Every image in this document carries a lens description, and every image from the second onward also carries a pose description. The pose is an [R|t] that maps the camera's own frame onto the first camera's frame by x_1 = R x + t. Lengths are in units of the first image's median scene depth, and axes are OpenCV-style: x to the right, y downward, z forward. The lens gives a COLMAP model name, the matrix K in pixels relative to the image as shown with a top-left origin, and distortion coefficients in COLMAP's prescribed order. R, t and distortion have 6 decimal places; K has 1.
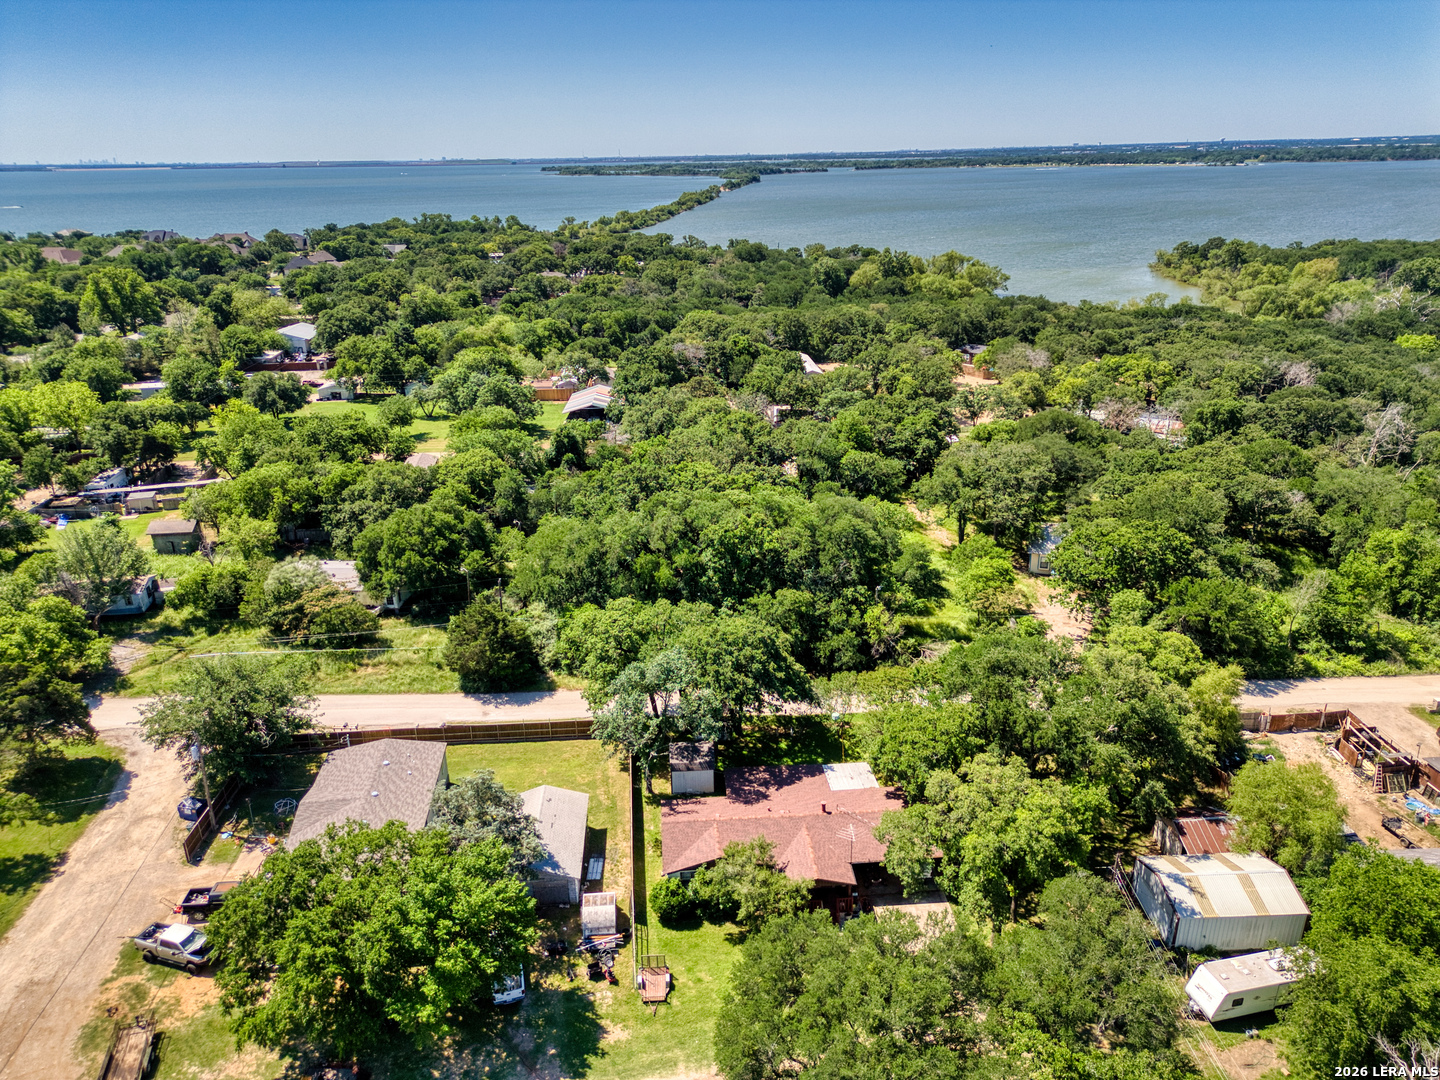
lens RADIAL K [[1007.3, 0, 728.5], [0, 1007.3, 537.1], [0, 0, 1]] dist [0.048670, -0.045472]
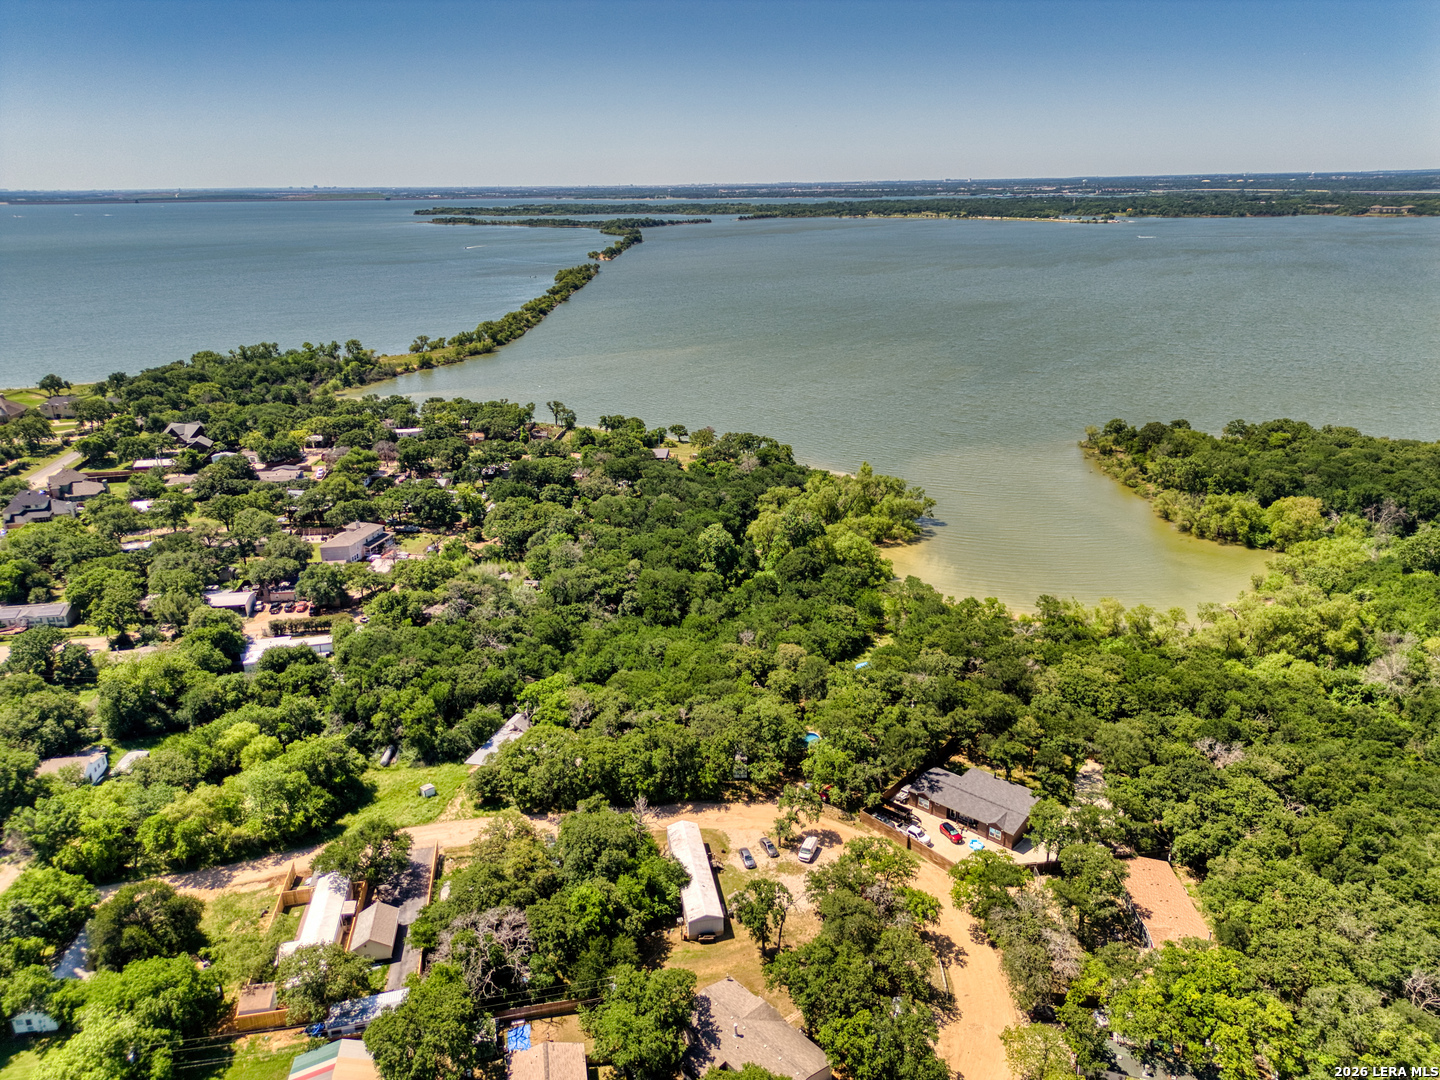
lens RADIAL K [[1007.3, 0, 728.5], [0, 1007.3, 537.1], [0, 0, 1]] dist [0.048670, -0.045472]
pose [[0.994066, -0.030797, 0.104329, 0.065792], [0.033470, 0.999152, -0.023974, -0.704841], [-0.103502, 0.027323, 0.994254, 0.641711]]
